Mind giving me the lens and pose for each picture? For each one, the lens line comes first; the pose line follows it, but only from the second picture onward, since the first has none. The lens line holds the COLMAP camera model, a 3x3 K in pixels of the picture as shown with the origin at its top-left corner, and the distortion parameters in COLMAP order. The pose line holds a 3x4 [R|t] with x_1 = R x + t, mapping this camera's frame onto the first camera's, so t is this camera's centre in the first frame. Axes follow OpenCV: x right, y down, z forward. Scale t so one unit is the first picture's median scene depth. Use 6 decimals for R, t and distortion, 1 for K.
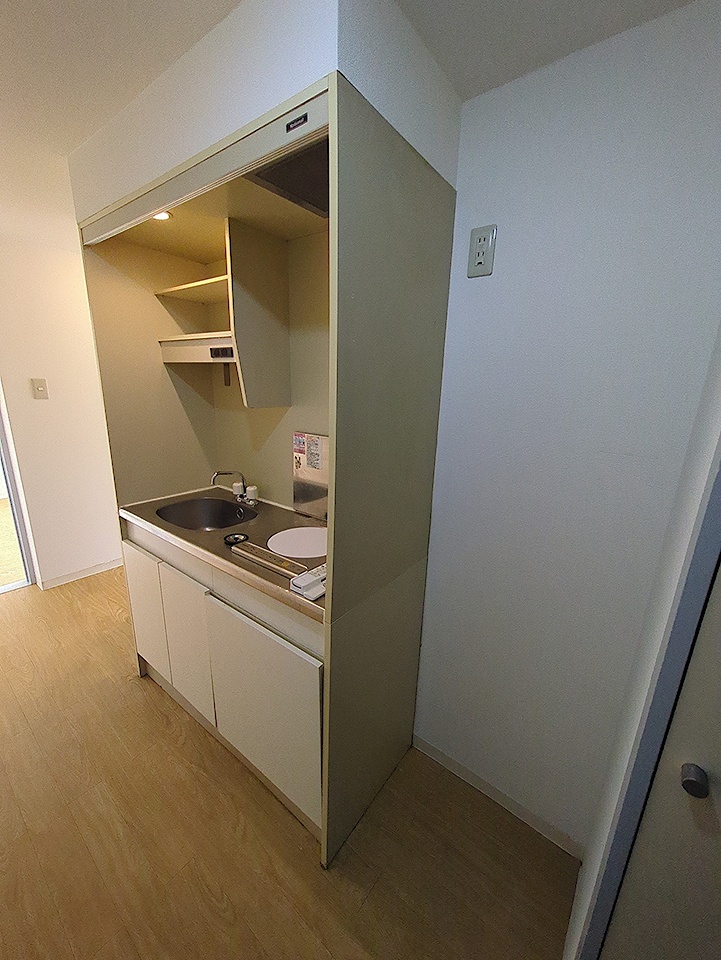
lens RADIAL K [[377.4, 0, 360.5], [0, 377.4, 480.0], [0, 0, 1]] dist [-0.002597, 0.000239]
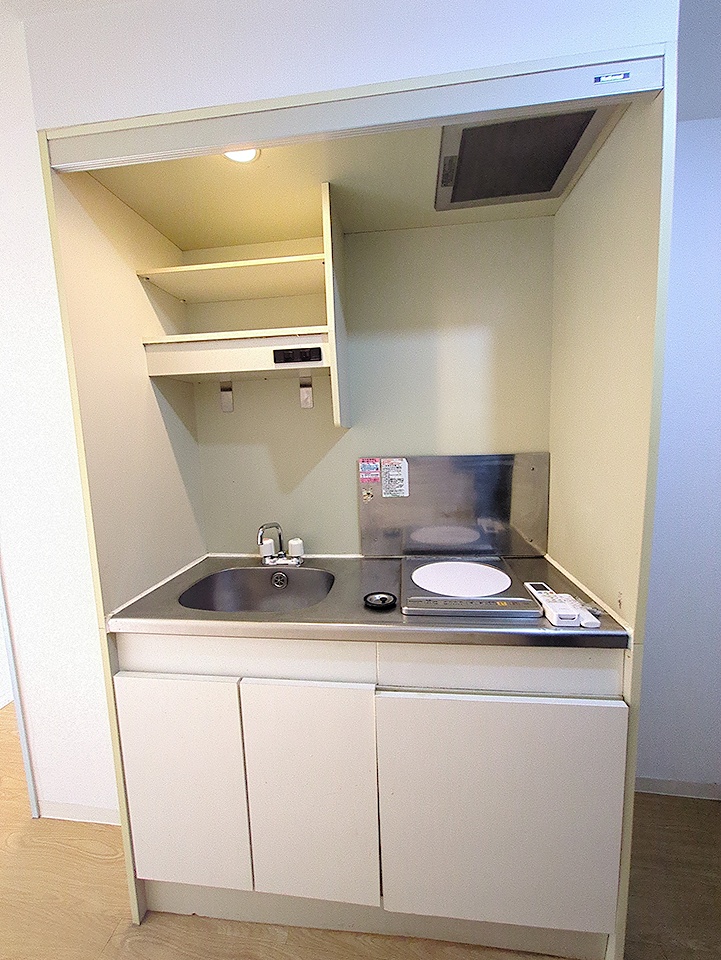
lens RADIAL K [[377.4, 0, 360.5], [0, 377.4, 480.0], [0, 0, 1]] dist [-0.002597, 0.000239]
pose [[0.862967, -0.116347, 0.491682, -0.600583], [0.181499, 0.979556, -0.086763, -0.010610], [-0.471536, 0.164113, 0.866442, 0.313326]]
